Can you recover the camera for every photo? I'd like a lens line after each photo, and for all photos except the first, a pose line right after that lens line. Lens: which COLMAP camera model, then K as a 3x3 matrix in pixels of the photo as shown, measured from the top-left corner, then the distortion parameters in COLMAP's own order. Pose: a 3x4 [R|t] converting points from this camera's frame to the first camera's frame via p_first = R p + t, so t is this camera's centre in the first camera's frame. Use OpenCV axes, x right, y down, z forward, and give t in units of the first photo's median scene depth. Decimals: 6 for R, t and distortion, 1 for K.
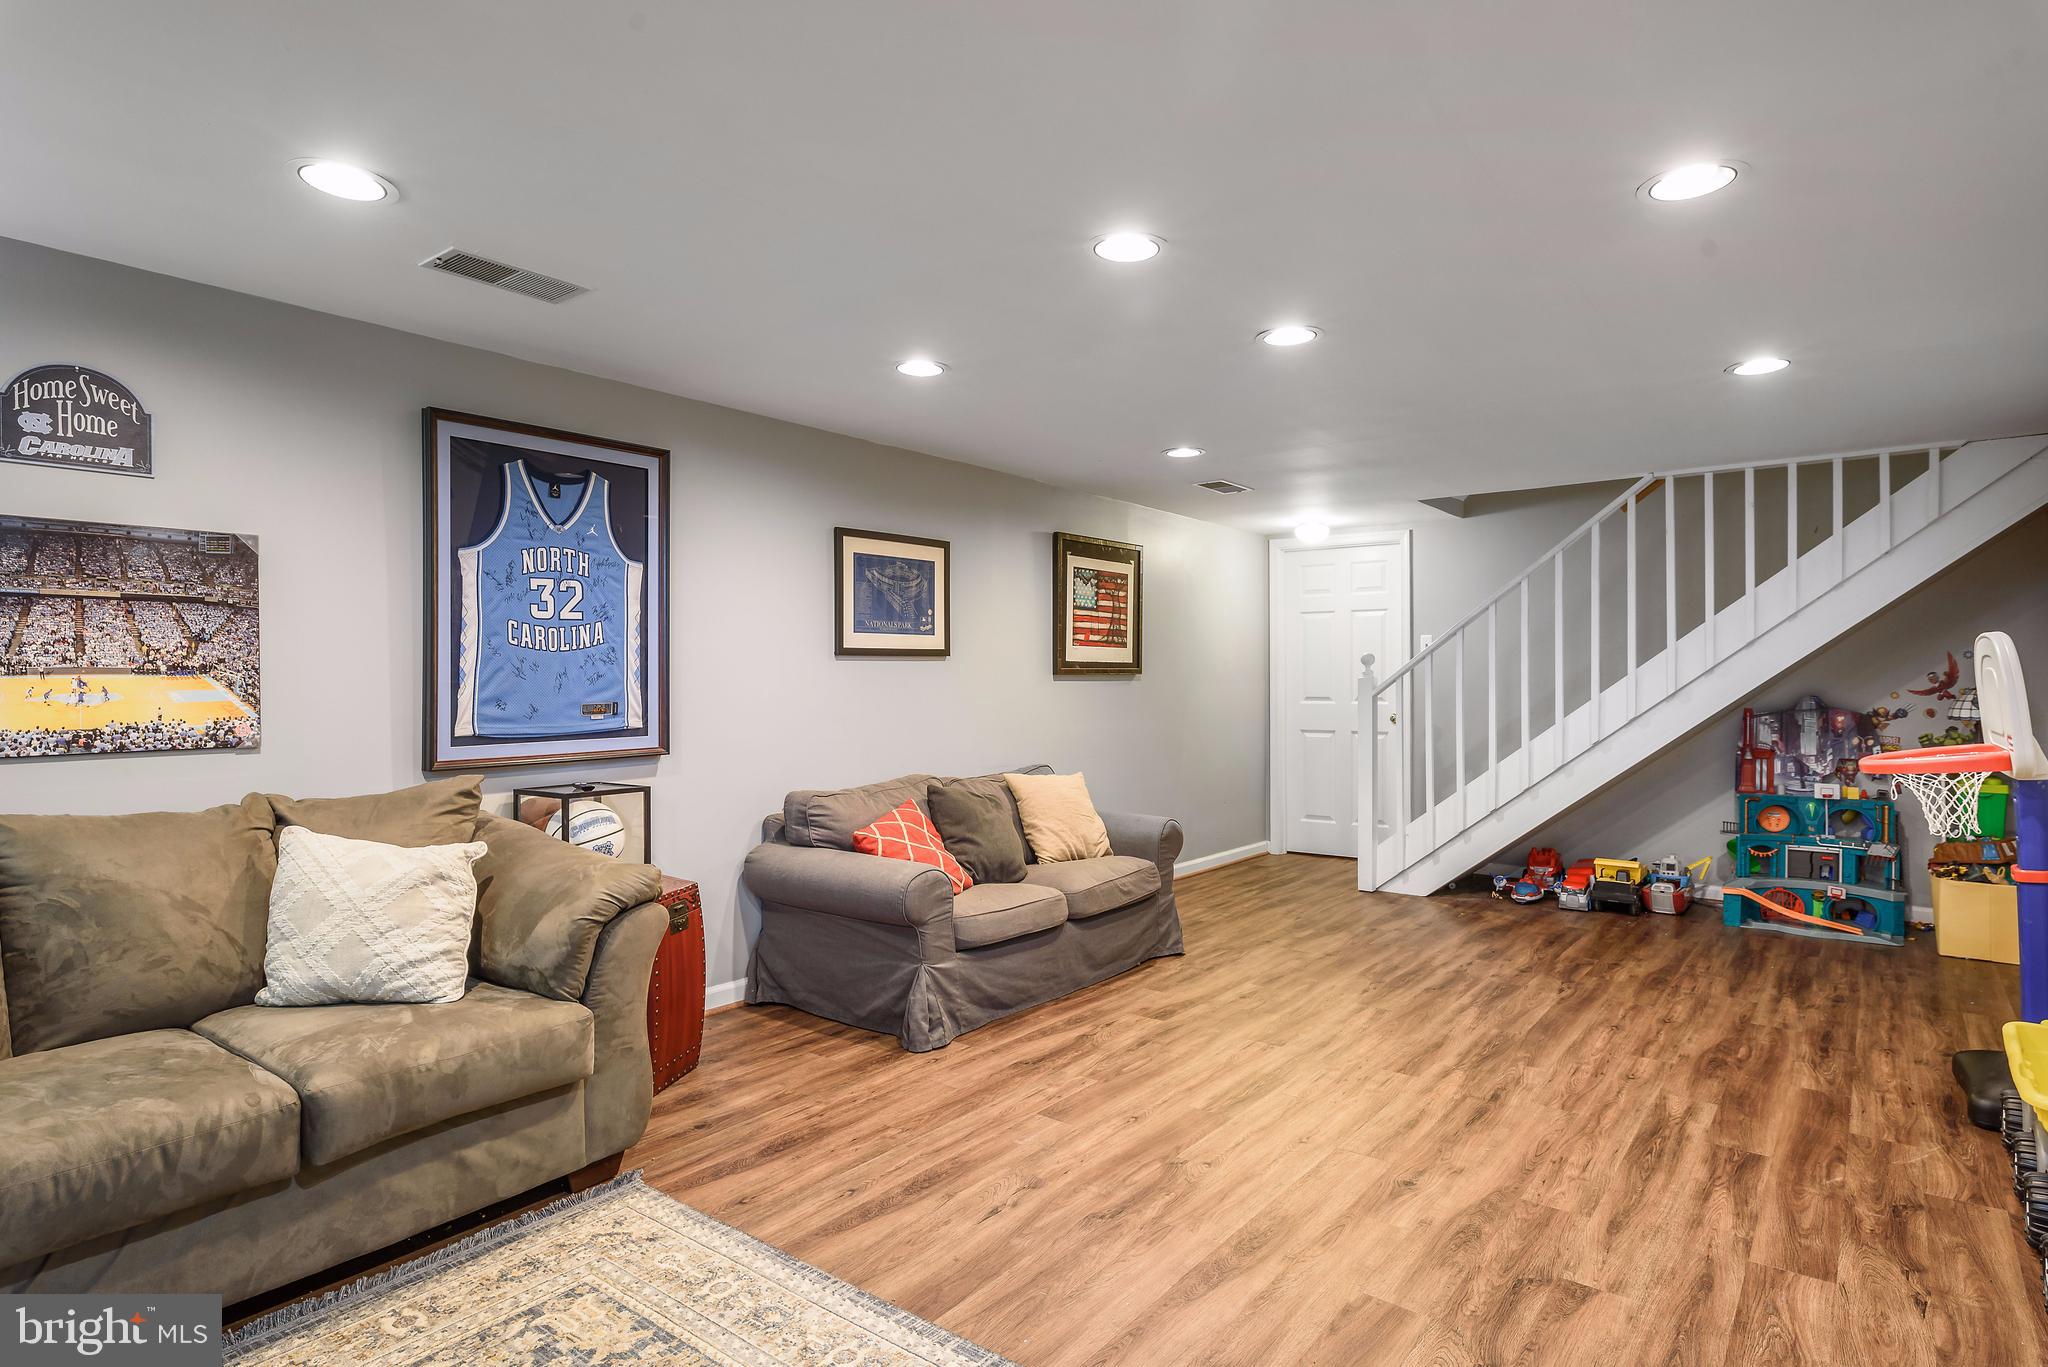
lens RADIAL K [[1082.6, 0, 1031.4], [0, 1082.6, 678.1], [0, 0, 1]] dist [-0.001379, -0.000601]
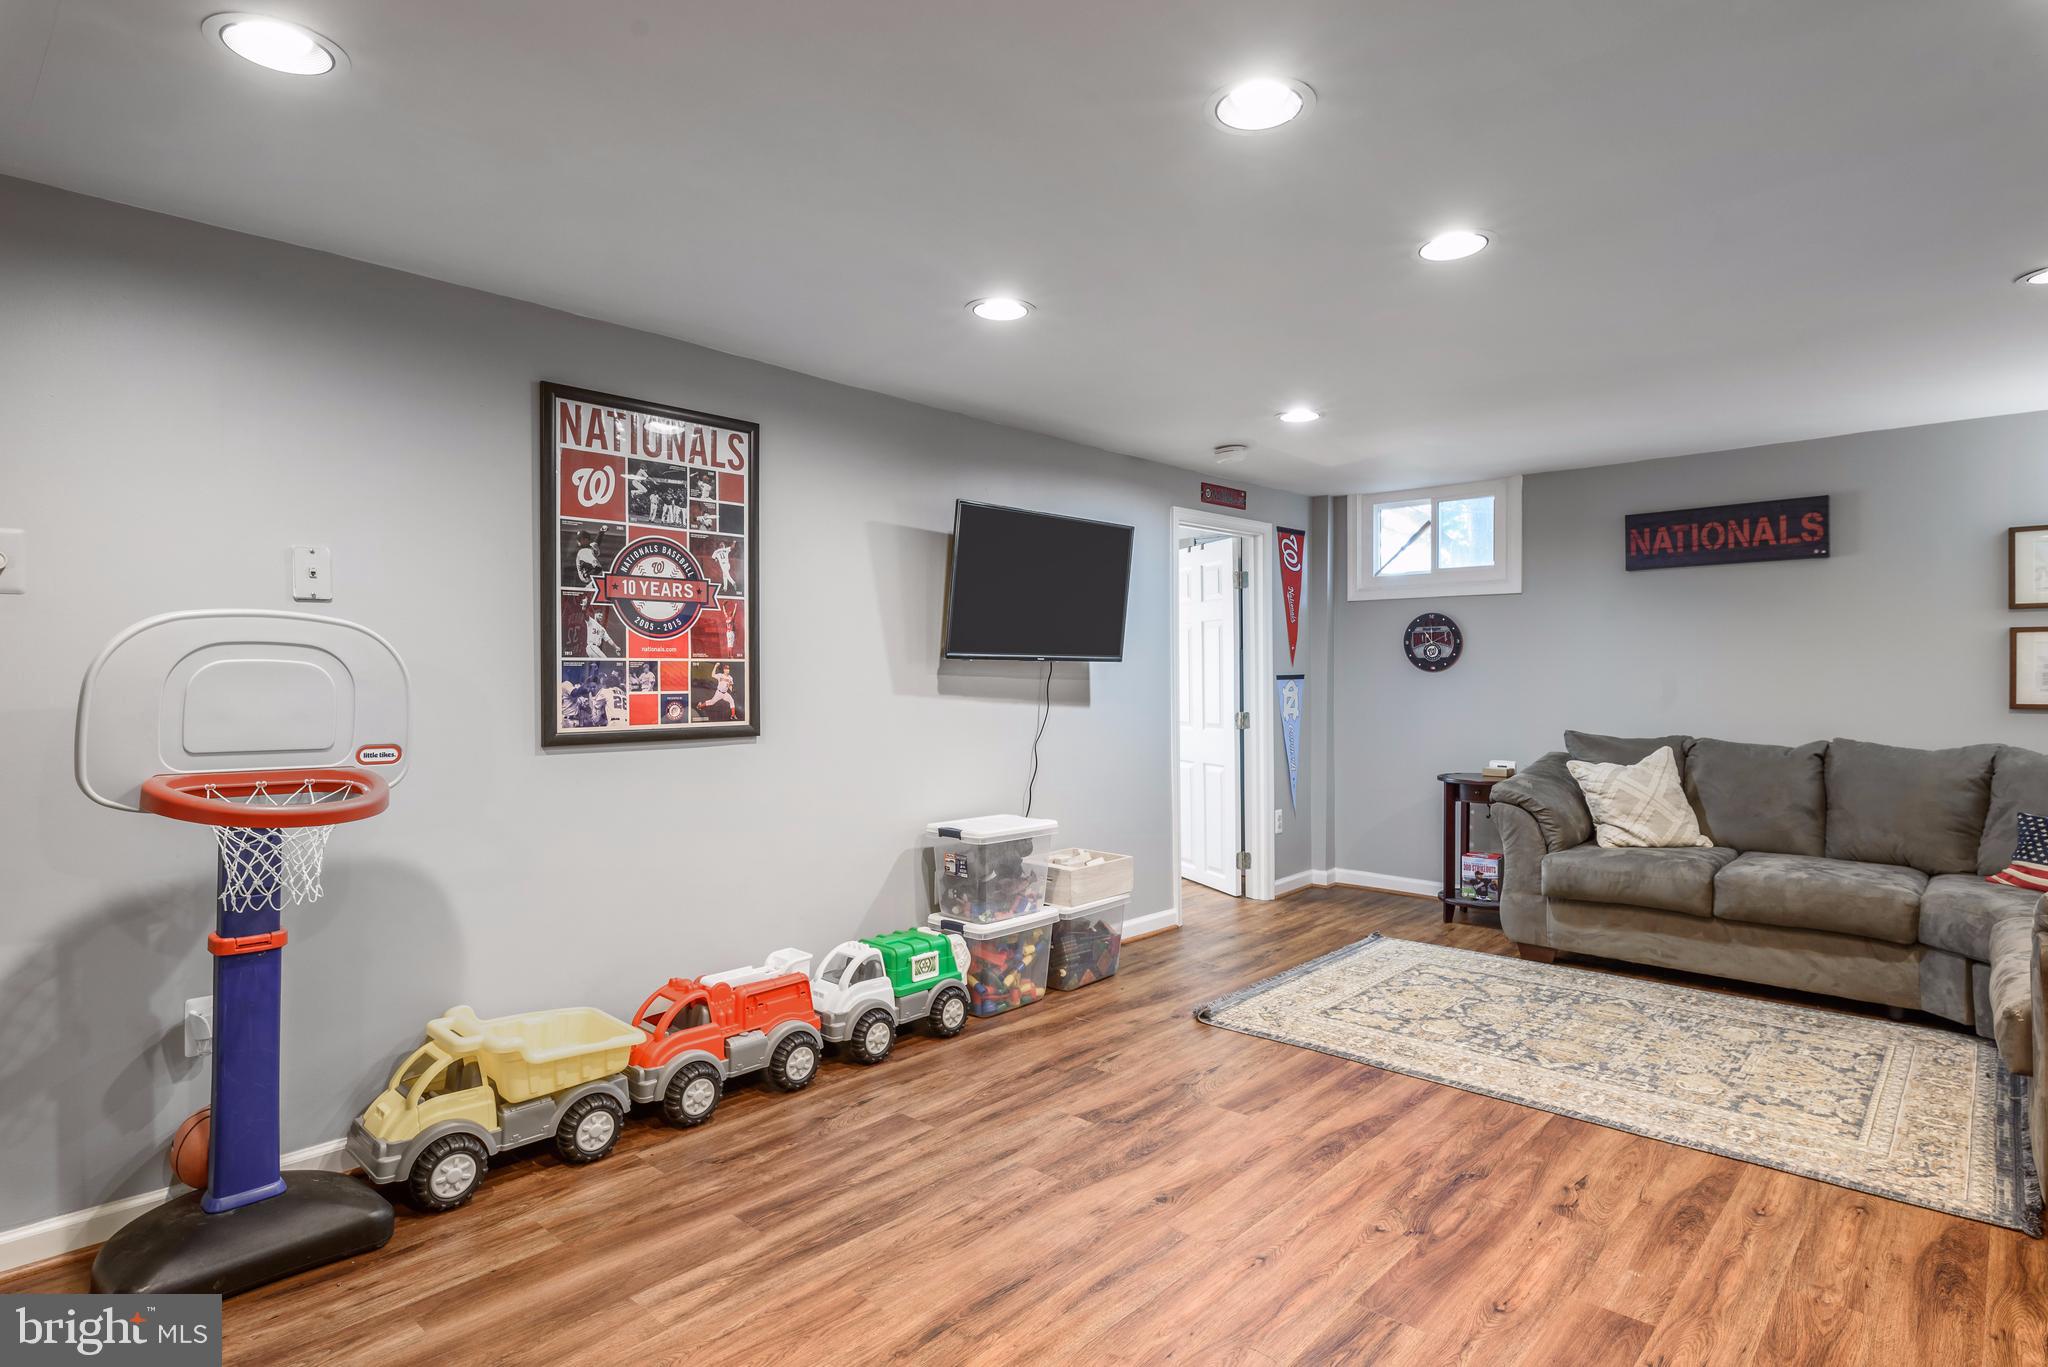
lens RADIAL K [[1082.6, 0, 1031.4], [0, 1082.6, 678.1], [0, 0, 1]] dist [-0.001379, -0.000601]
pose [[-0.996876, 0.003329, 0.078915, 0.329619], [0.003453, 0.999993, 0.001435, 0.002738], [-0.078909, 0.001703, -0.996880, 1.676314]]
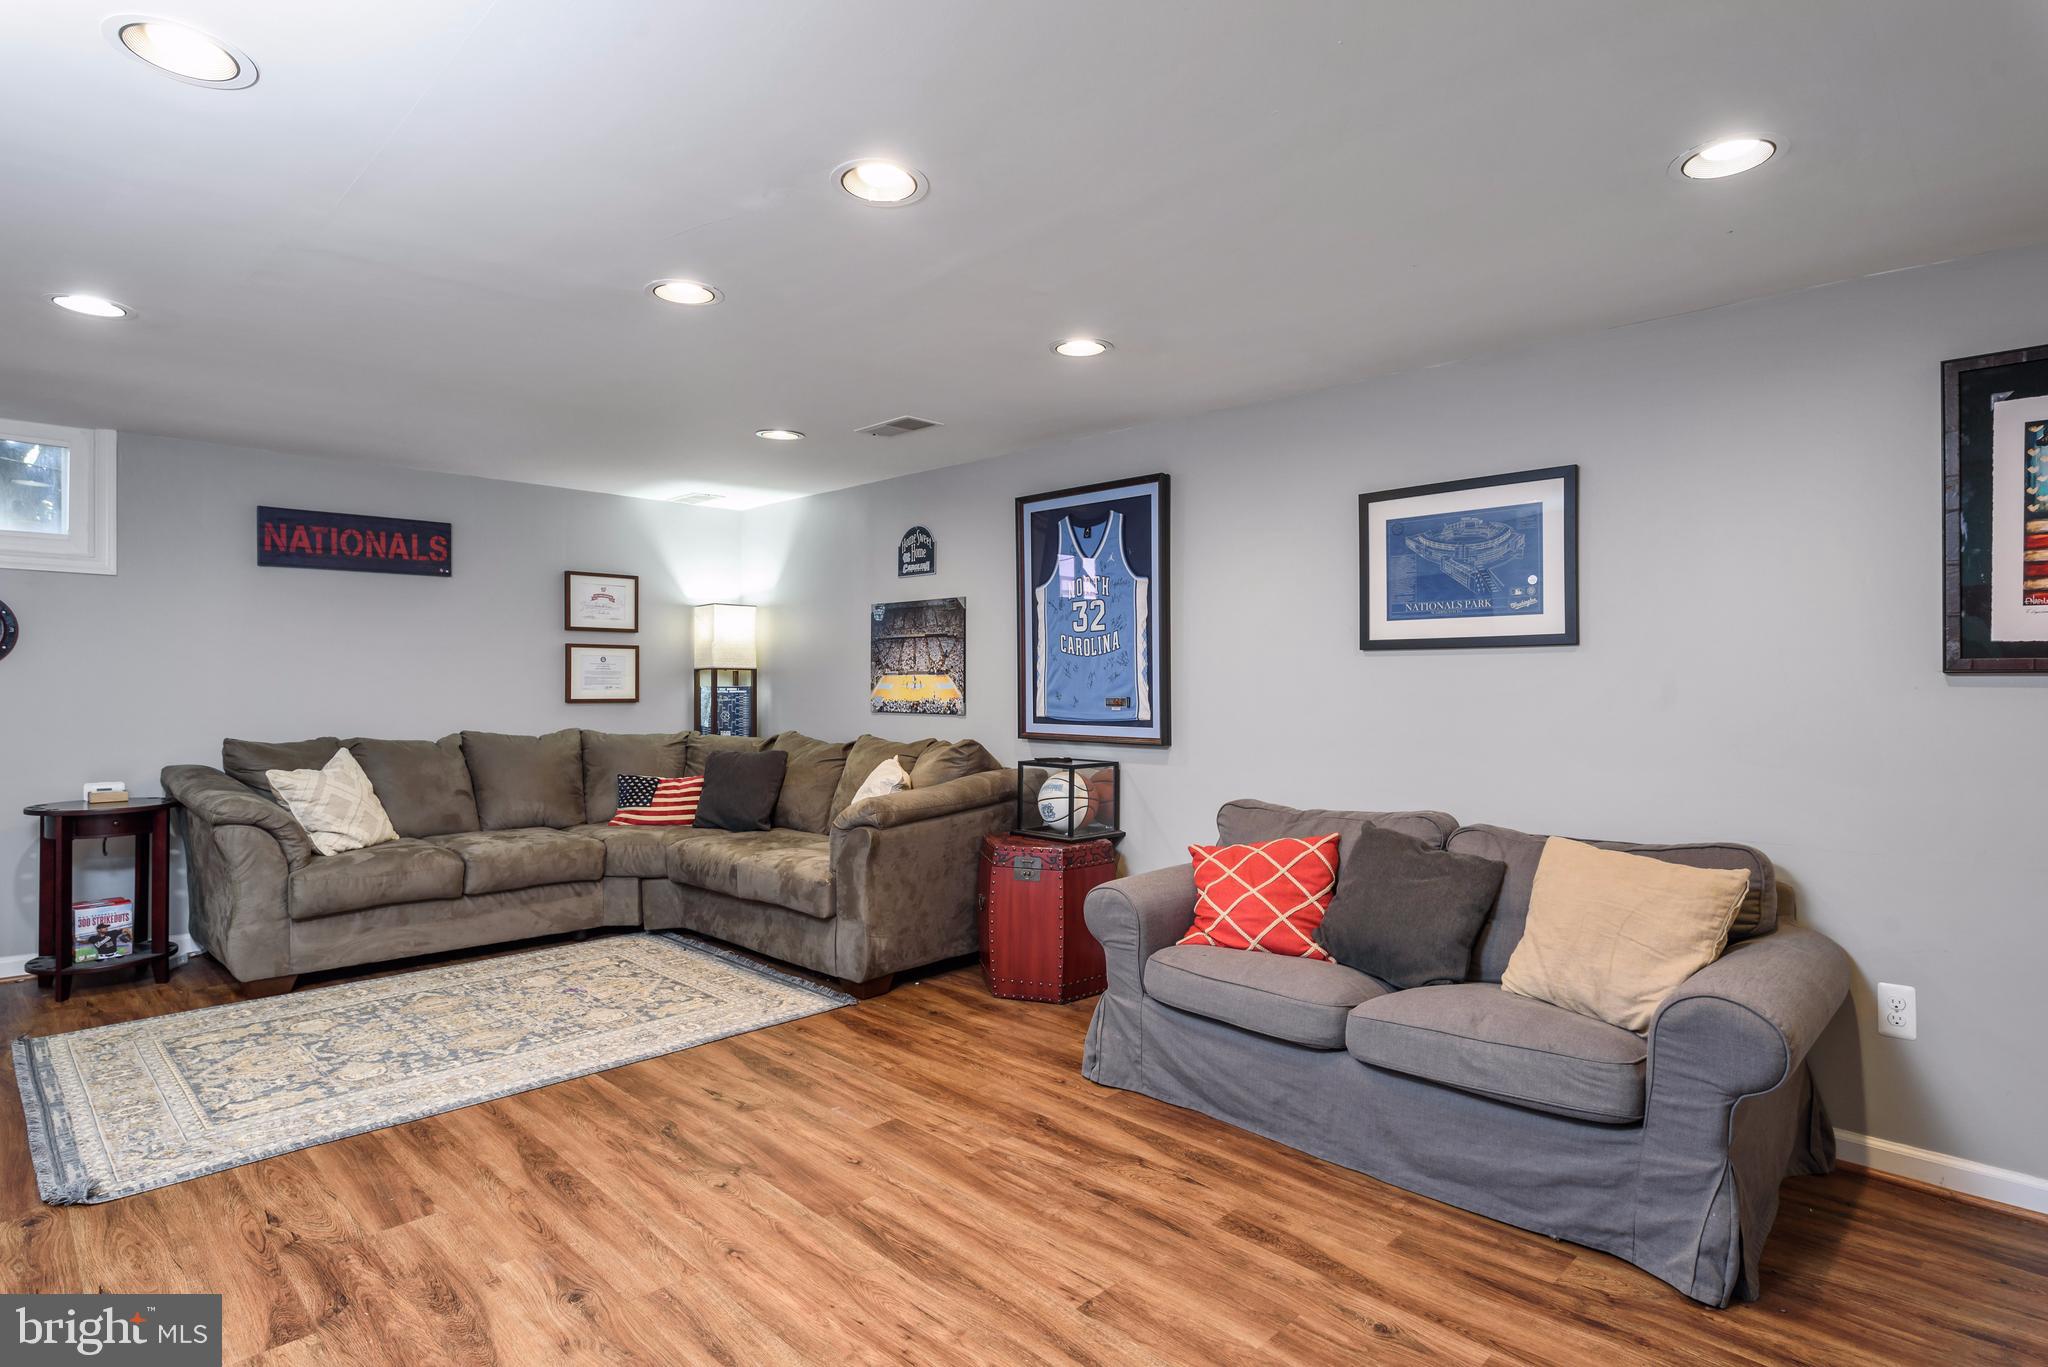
lens RADIAL K [[1050.2, 0, 1031.1], [0, 1050.2, 681.6], [0, 0, 1]] dist [-0.000950, -0.001451]
pose [[-0.110391, 0.004458, -0.993878, 0.931447], [-0.003368, 0.999983, 0.004859, -0.000266], [0.993883, 0.003884, -0.110374, 1.216265]]
